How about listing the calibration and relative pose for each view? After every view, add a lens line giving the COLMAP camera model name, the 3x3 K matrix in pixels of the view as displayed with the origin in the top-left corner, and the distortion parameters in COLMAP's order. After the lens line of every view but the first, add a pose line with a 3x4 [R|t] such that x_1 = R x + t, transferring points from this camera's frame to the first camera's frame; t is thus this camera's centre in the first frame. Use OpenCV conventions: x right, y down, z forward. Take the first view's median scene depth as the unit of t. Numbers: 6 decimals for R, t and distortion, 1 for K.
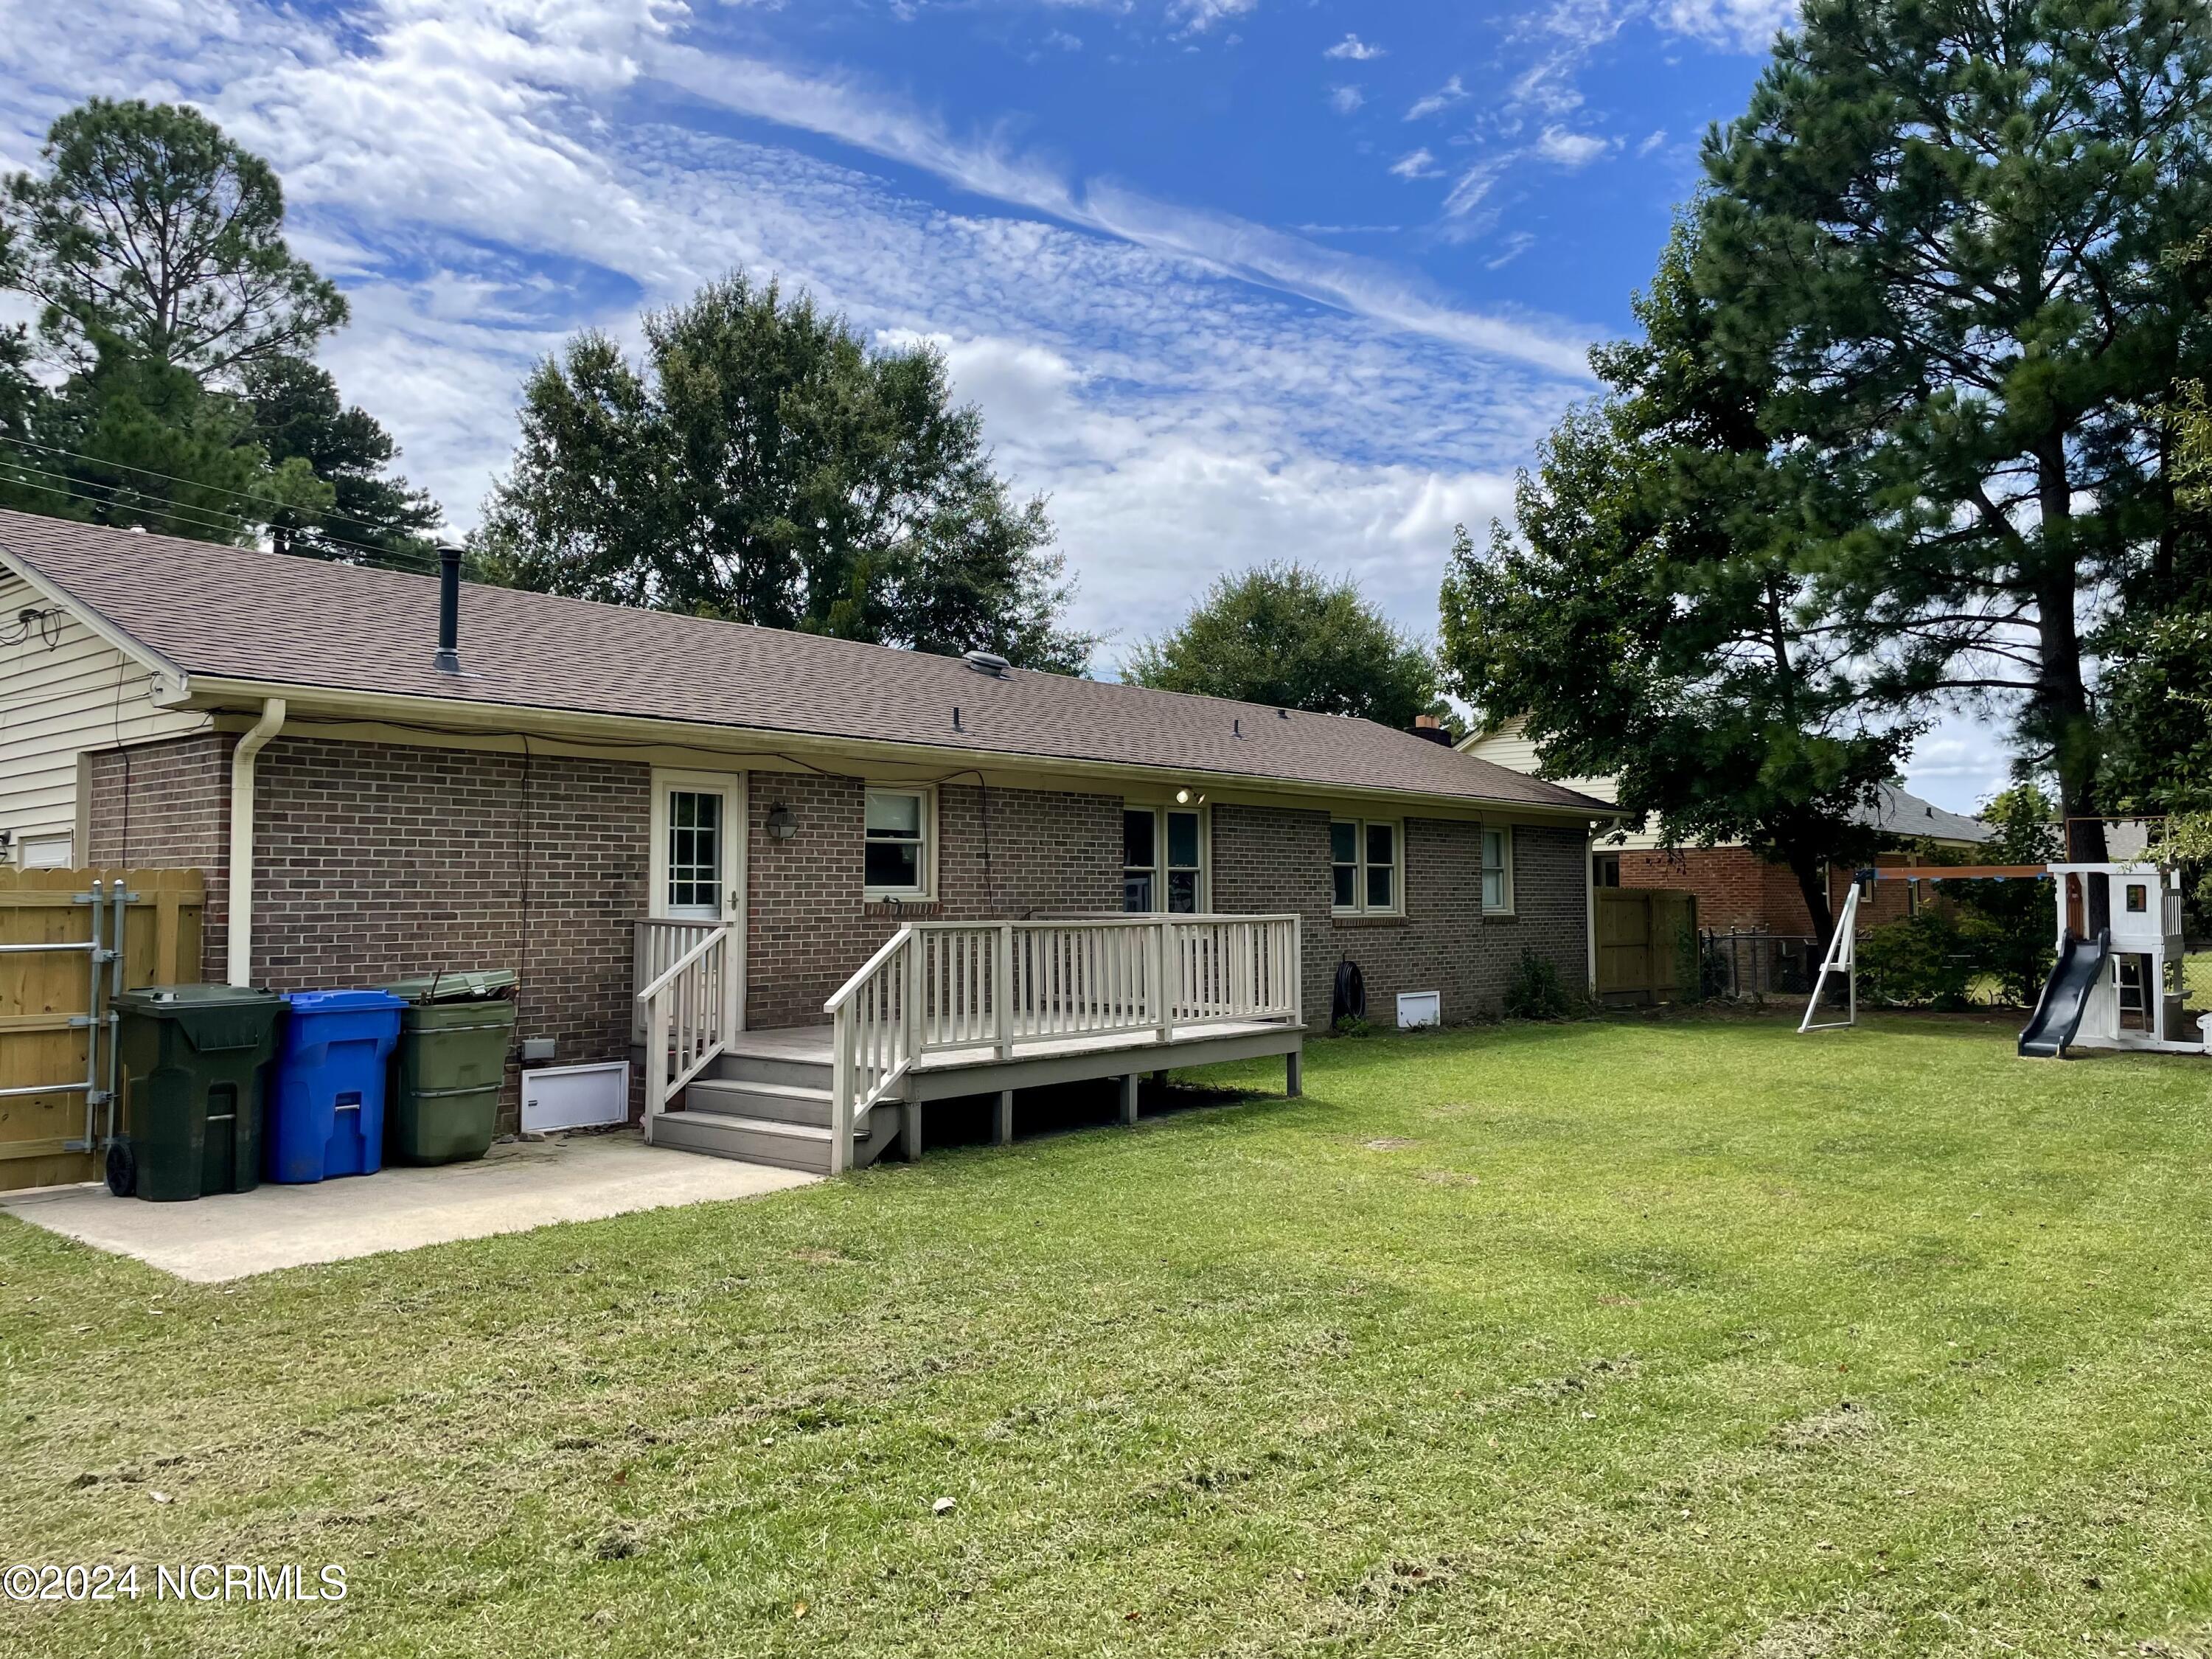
lens RADIAL K [[1650.0, 0, 1106.0], [0, 1650.0, 829.5], [0, 0, 1]] dist [0.078049, -0.060546]
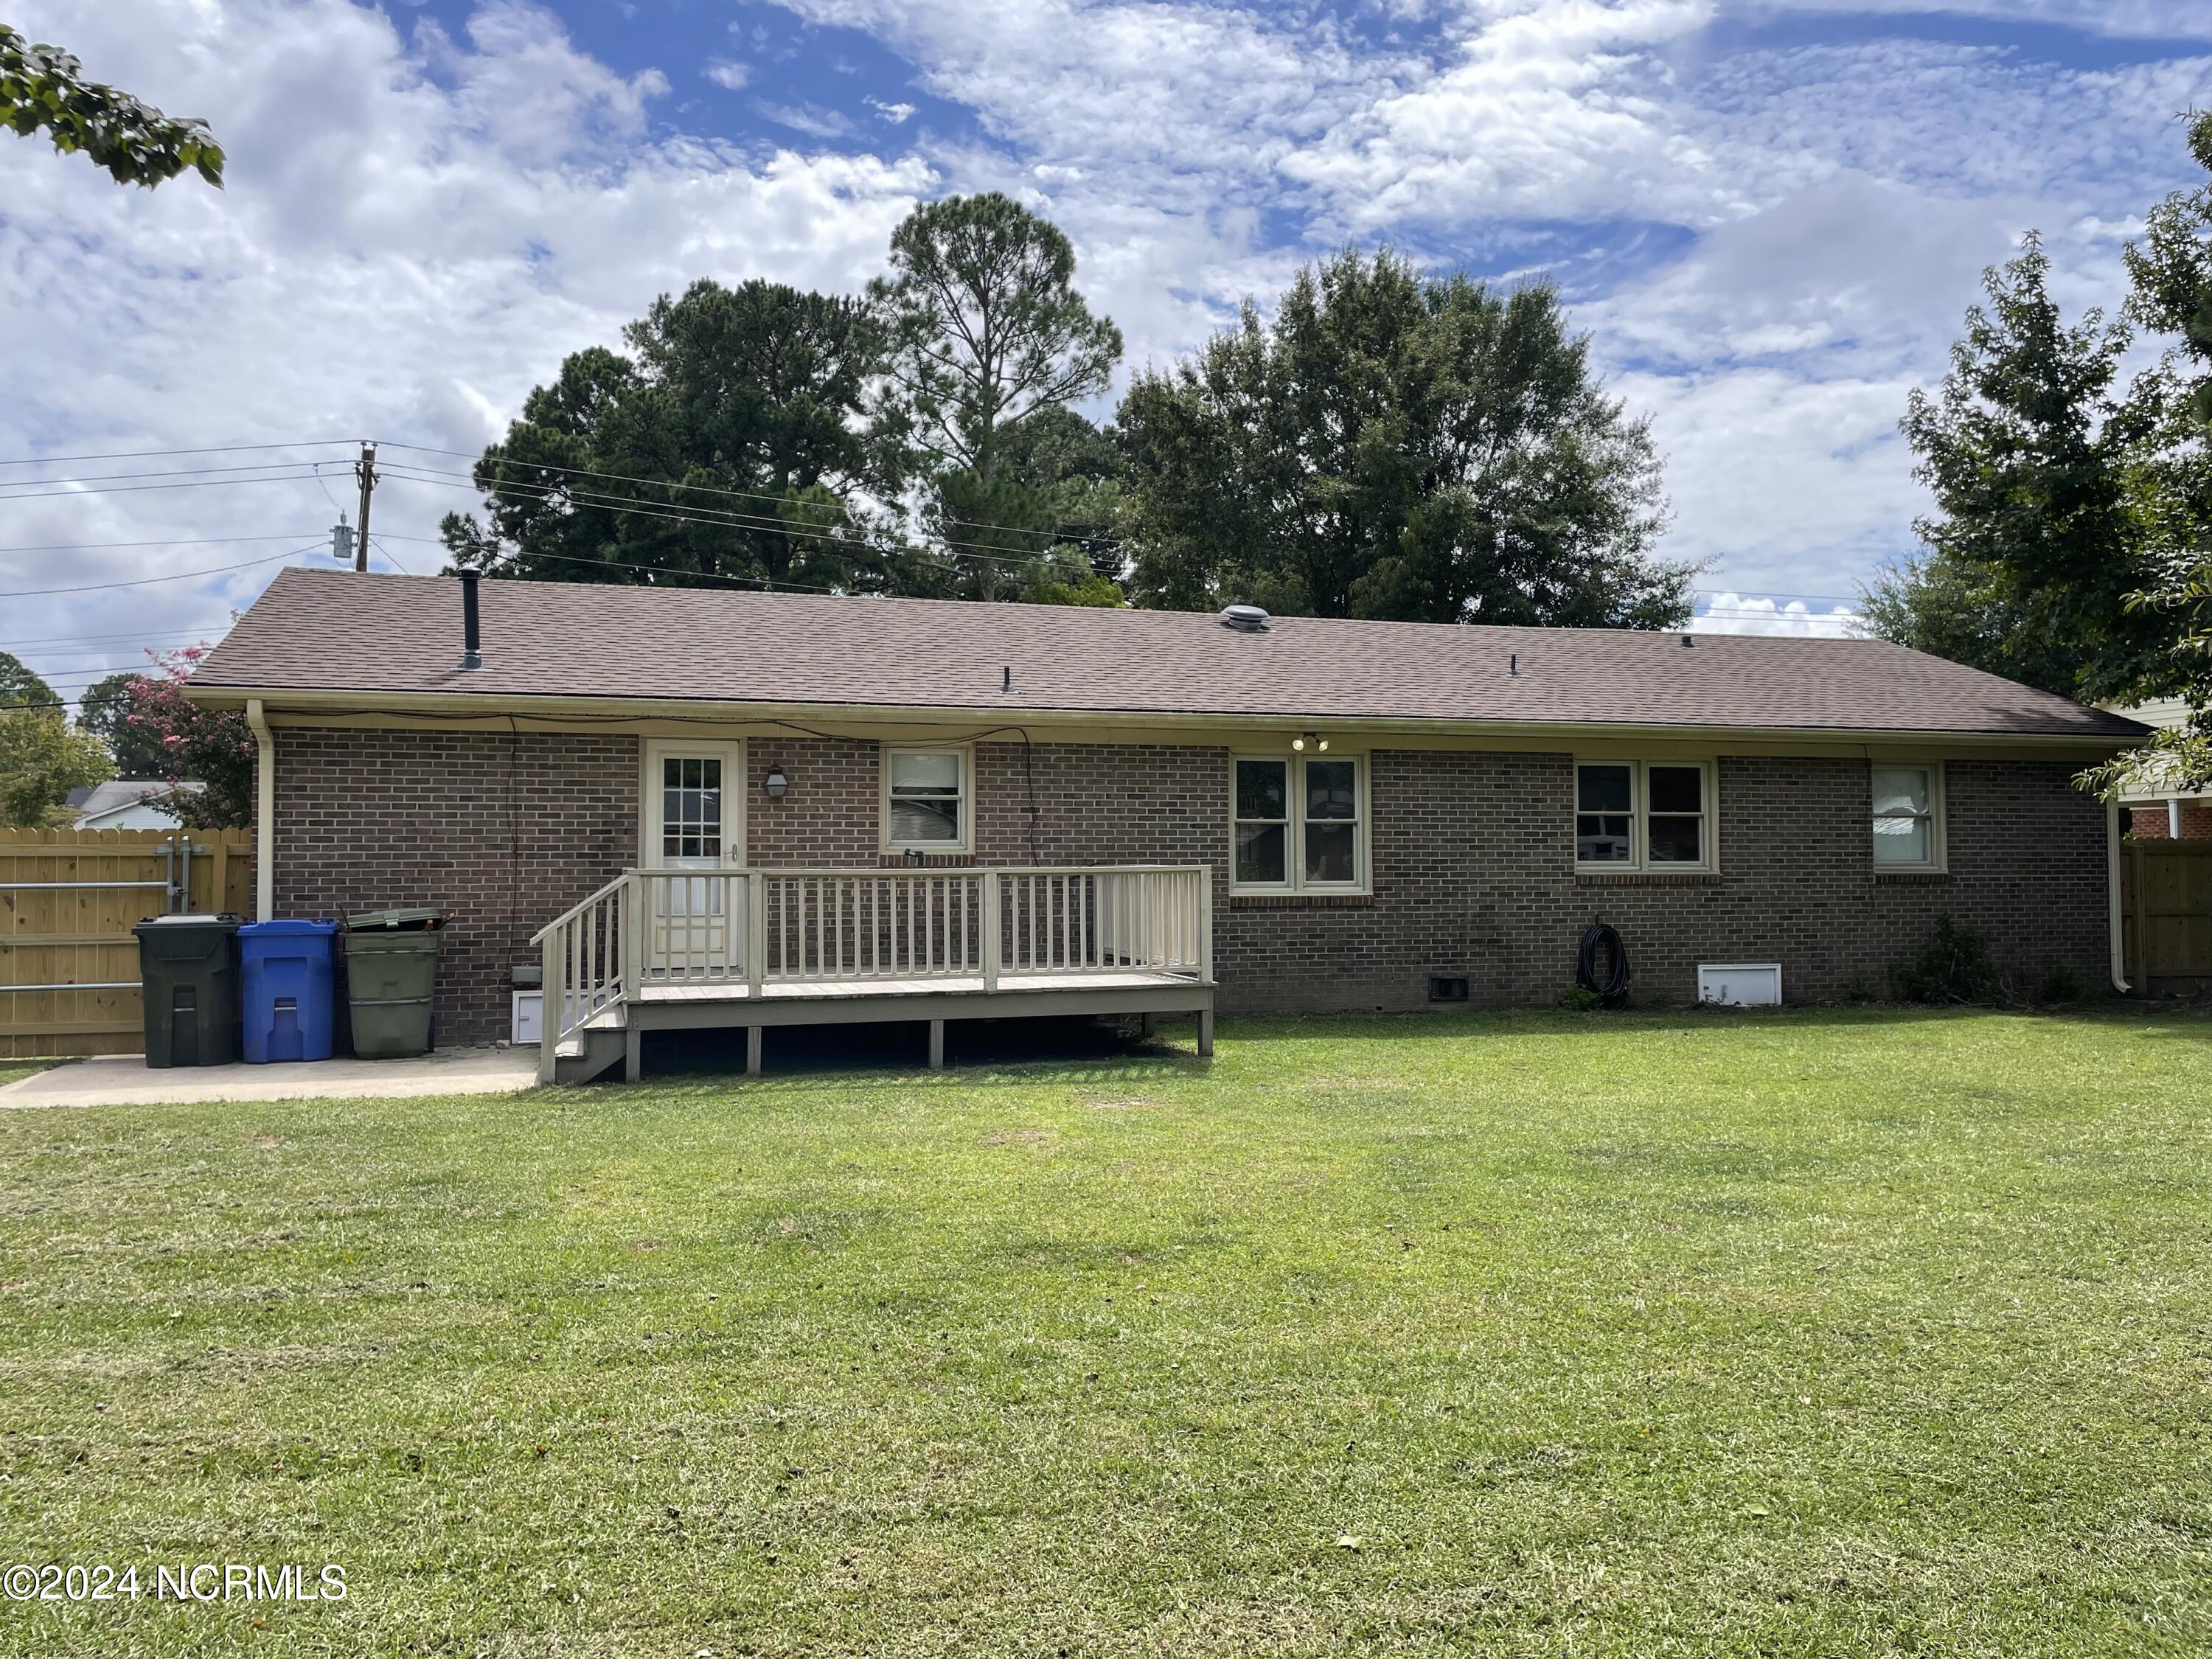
lens RADIAL K [[1650.0, 0, 1106.0], [0, 1650.0, 829.5], [0, 0, 1]] dist [0.078049, -0.060546]
pose [[0.843571, -0.012968, -0.536861, 0.668144], [0.023822, 0.999628, 0.013285, 0.019991], [0.536489, -0.023996, 0.843566, 0.204056]]
